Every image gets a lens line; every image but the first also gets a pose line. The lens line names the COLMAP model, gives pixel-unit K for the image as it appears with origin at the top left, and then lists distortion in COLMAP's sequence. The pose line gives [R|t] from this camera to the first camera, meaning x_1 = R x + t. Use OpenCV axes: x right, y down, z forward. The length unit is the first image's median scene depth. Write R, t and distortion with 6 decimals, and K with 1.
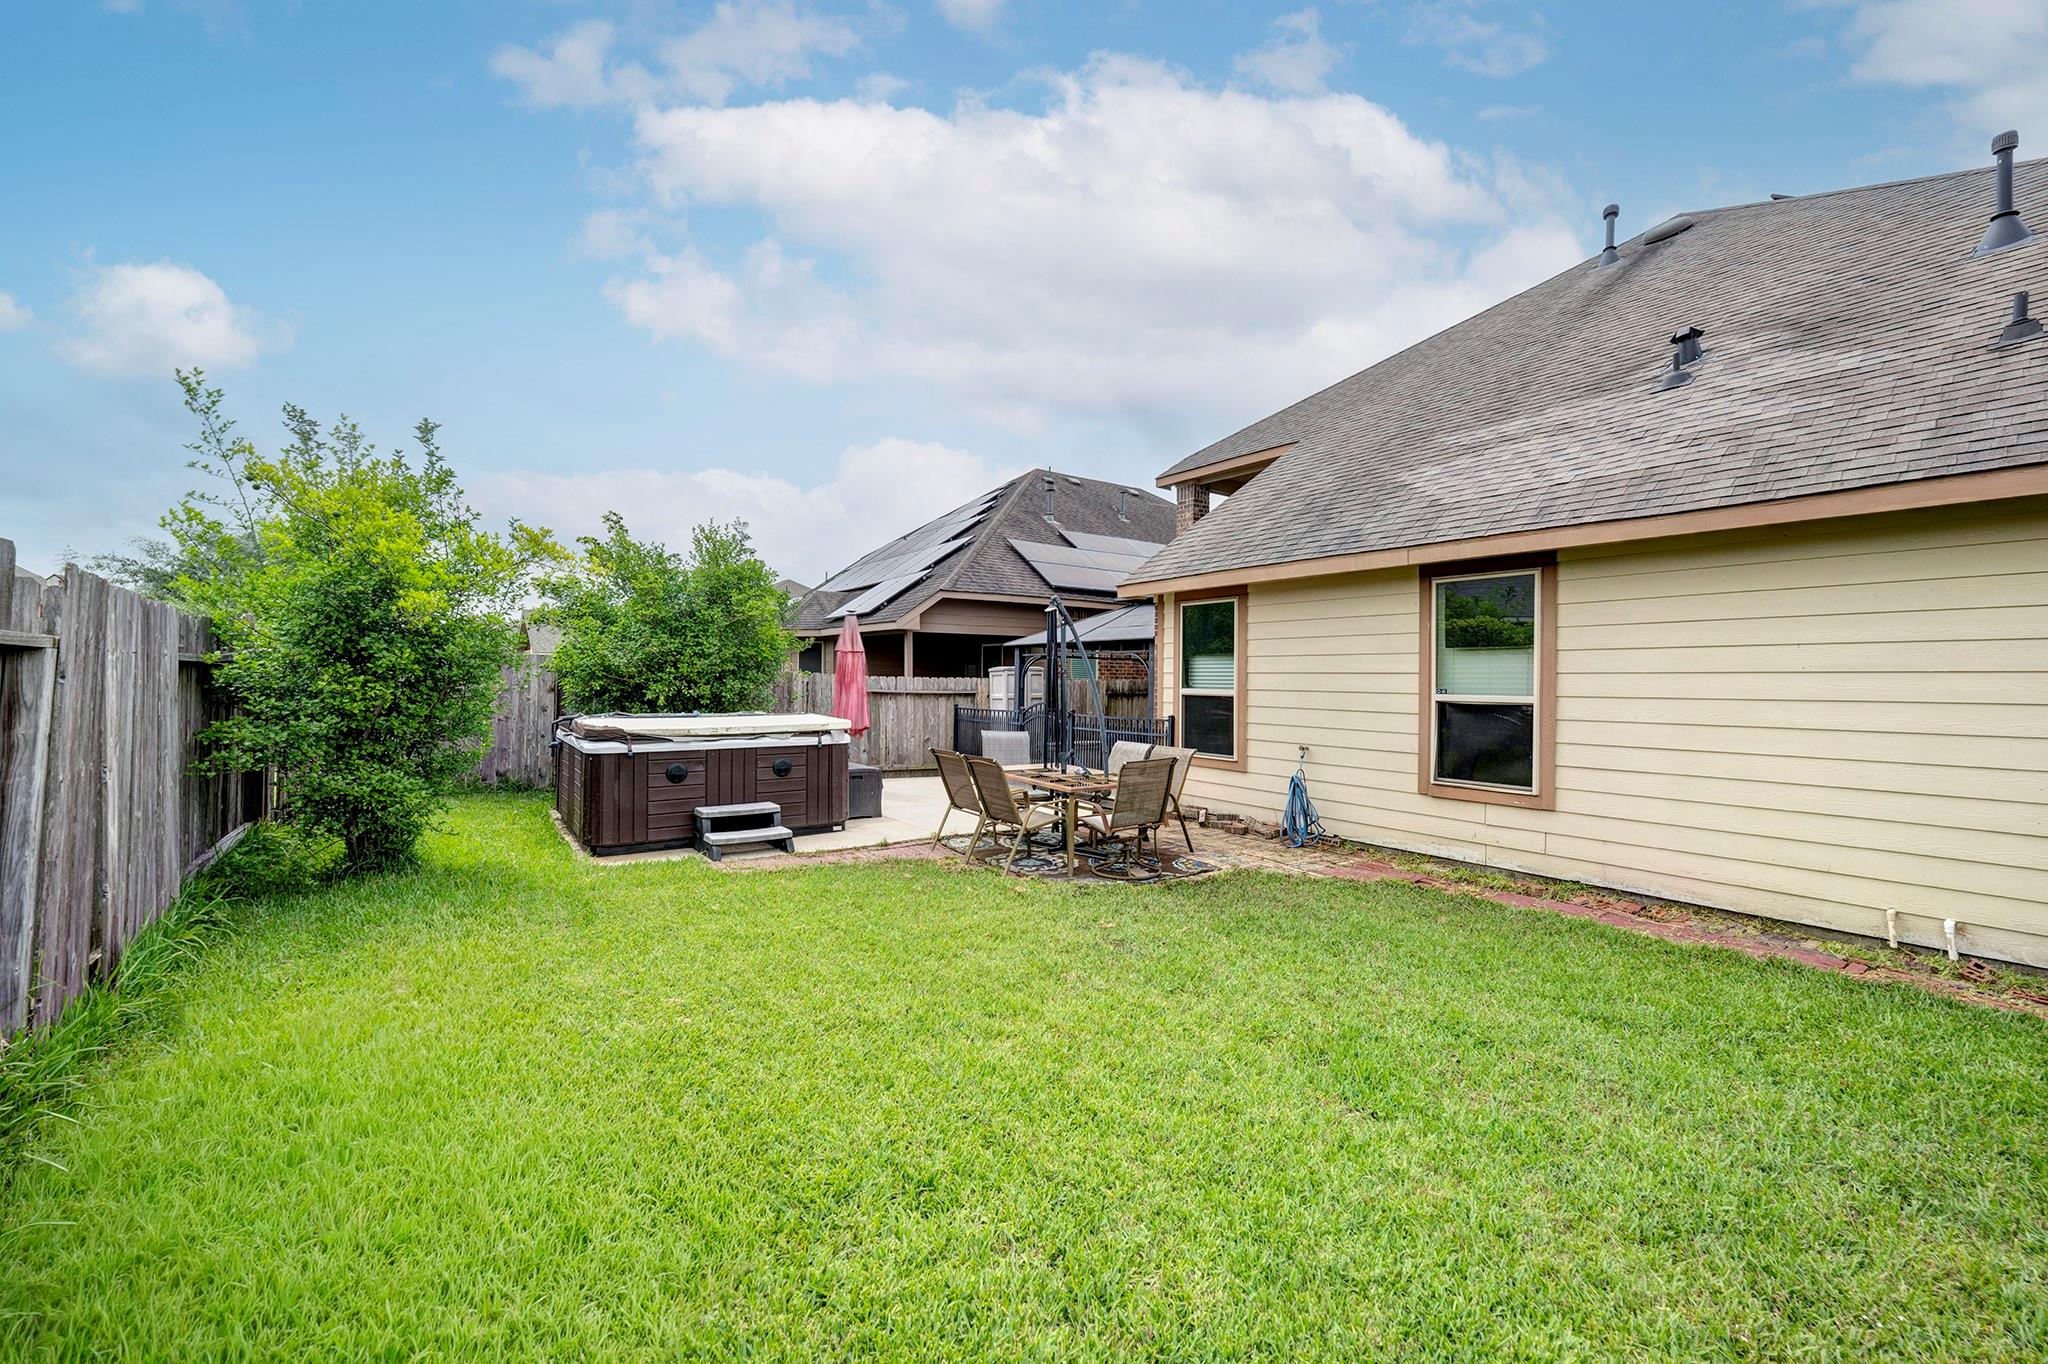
lens RADIAL K [[816.8, 0, 1025.7], [0, 816.8, 674.9], [0, 0, 1]] dist [0.001183, 0.000088]
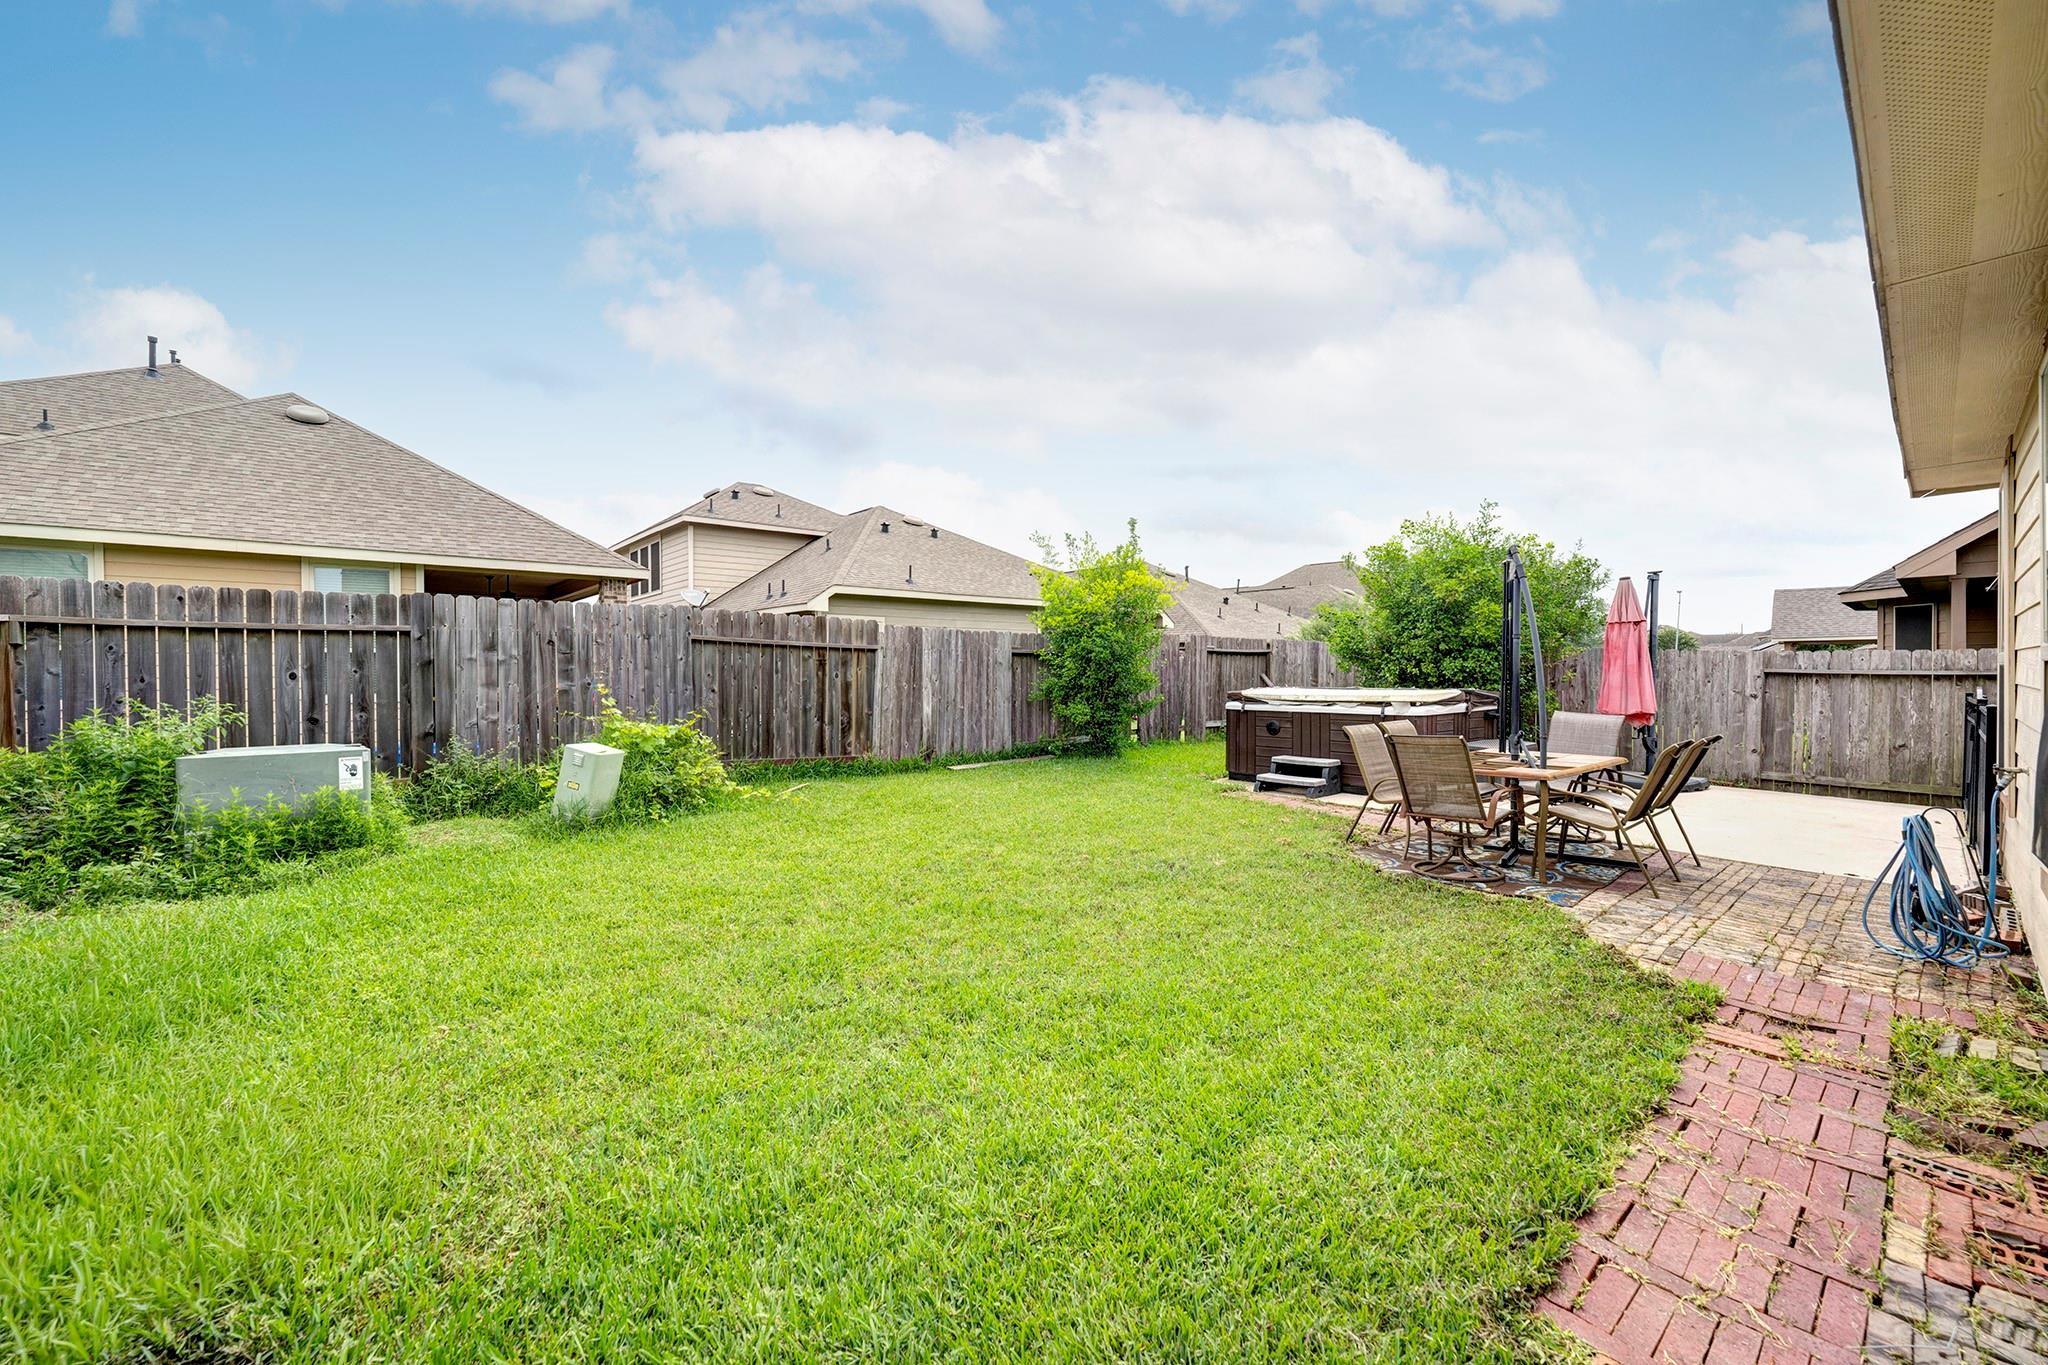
lens RADIAL K [[816.8, 0, 1026.6], [0, 816.8, 680.9], [0, 0, 1]] dist [0.001183, 0.000088]
pose [[0.118718, 0.005473, -0.992913, 0.825900], [0.008515, 0.999942, 0.006530, 0.030395], [0.992891, -0.009230, 0.118665, 0.422476]]
